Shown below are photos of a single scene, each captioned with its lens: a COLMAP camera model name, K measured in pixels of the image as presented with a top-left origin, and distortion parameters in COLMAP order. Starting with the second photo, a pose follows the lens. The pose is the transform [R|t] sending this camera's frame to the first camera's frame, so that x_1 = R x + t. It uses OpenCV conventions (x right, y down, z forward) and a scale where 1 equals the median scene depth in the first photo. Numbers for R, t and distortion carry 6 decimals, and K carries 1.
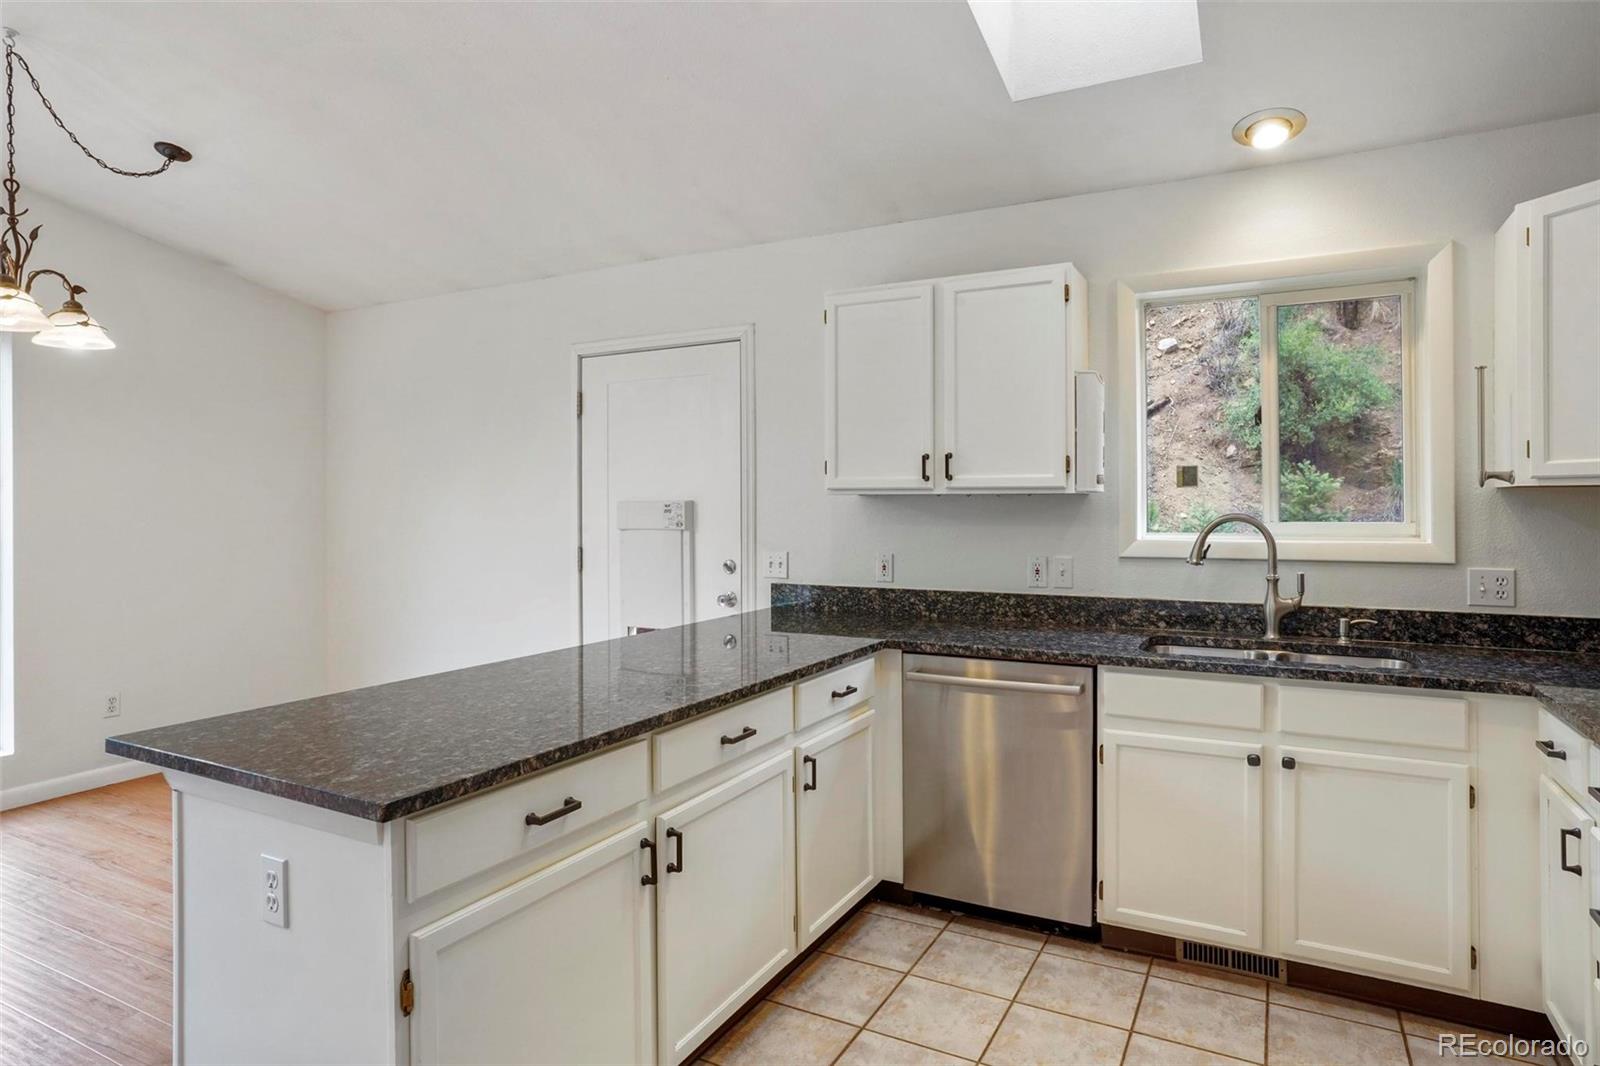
lens RADIAL K [[923.9, 0, 806.1], [0, 923.9, 500.3], [0, 0, 1]] dist [-0.039570, 0.031857]
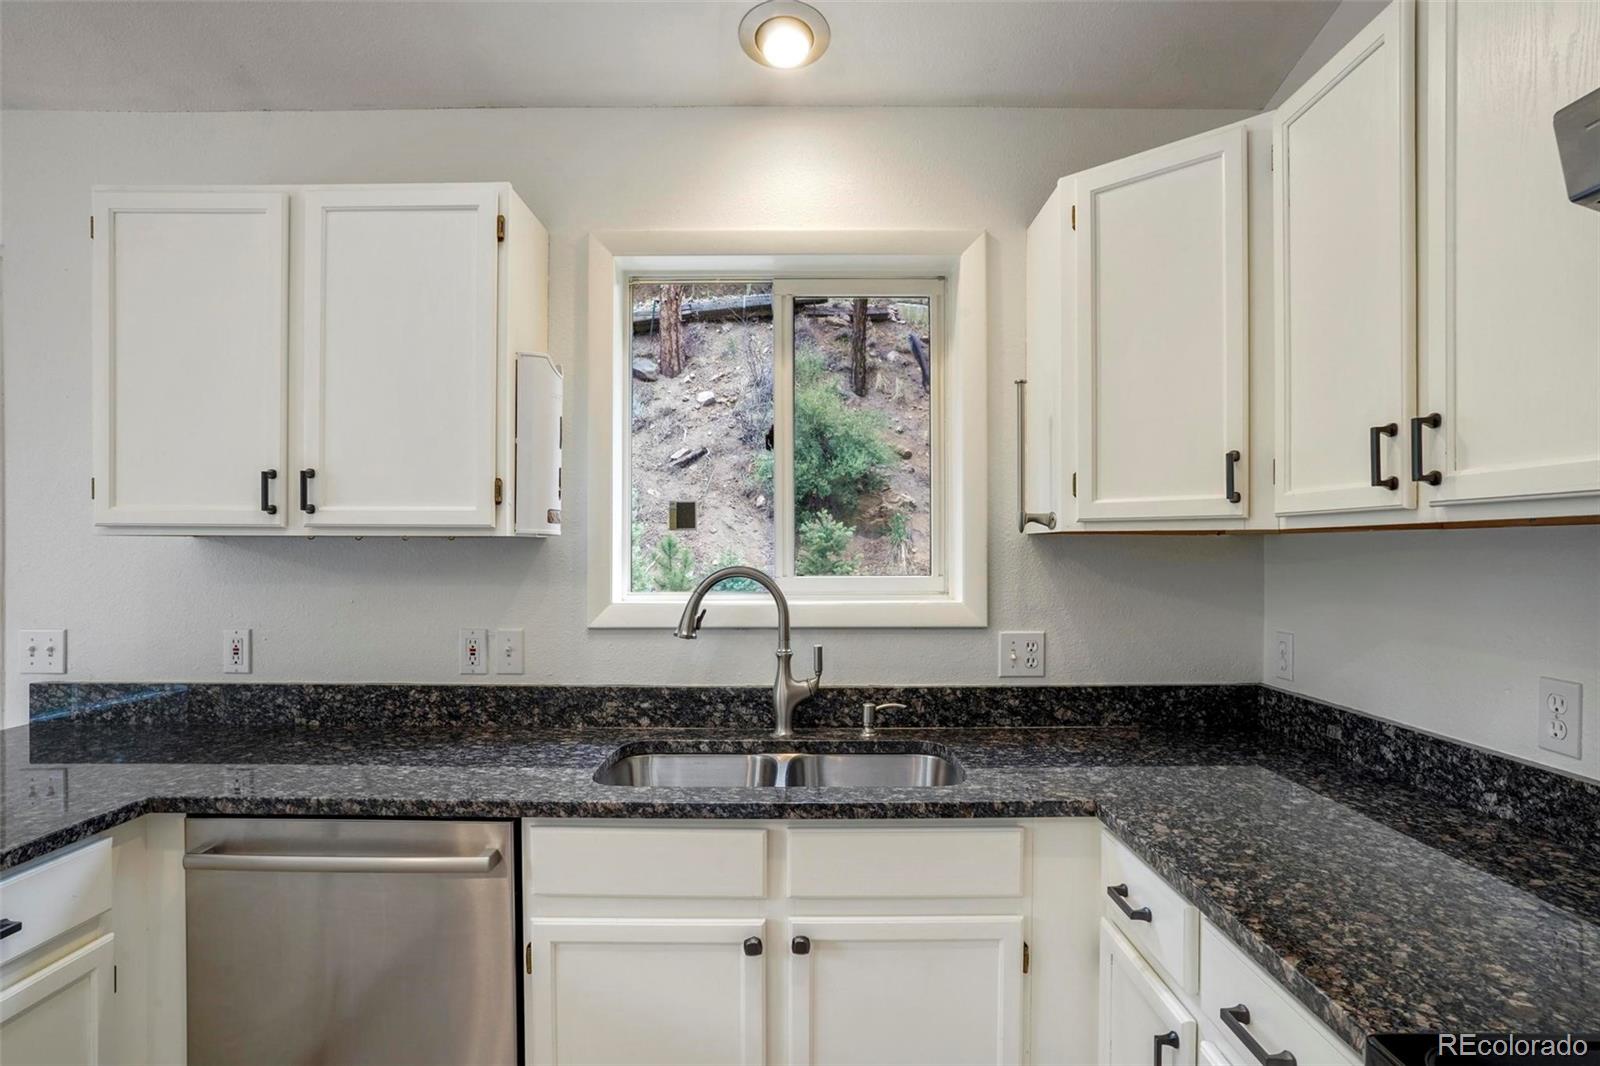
lens RADIAL K [[865.0, 0, 811.9], [0, 865.0, 549.5], [0, 0, 1]] dist [-0.046747, 0.003752]
pose [[0.884093, 0.003817, 0.467296, 0.194810], [-0.004953, 0.999987, 0.001204, 0.000148], [-0.467285, -0.003379, 0.884100, 0.358589]]
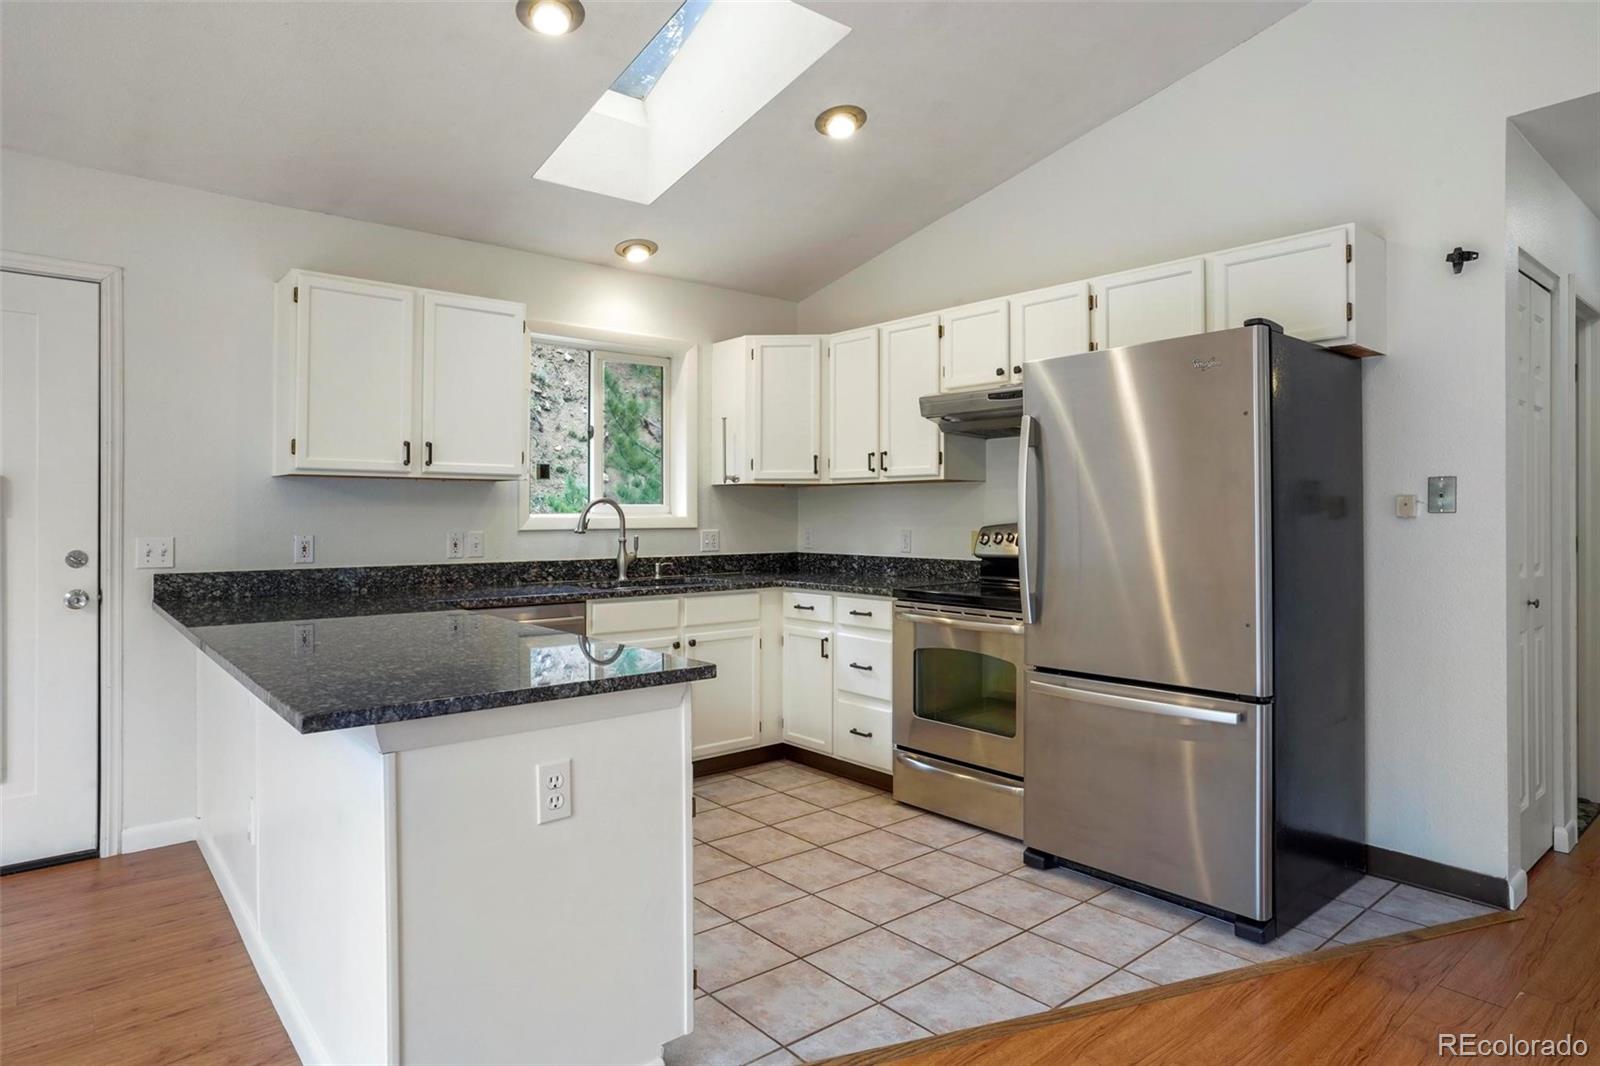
lens RADIAL K [[923.9, 0, 816.4], [0, 923.9, 508.8], [0, 0, 1]] dist [-0.039570, 0.031857]
pose [[0.358371, 0.008318, 0.933542, -0.778876], [-0.003823, 0.999965, -0.007442, 0.041006], [-0.933571, -0.000902, 0.358390, 0.141816]]
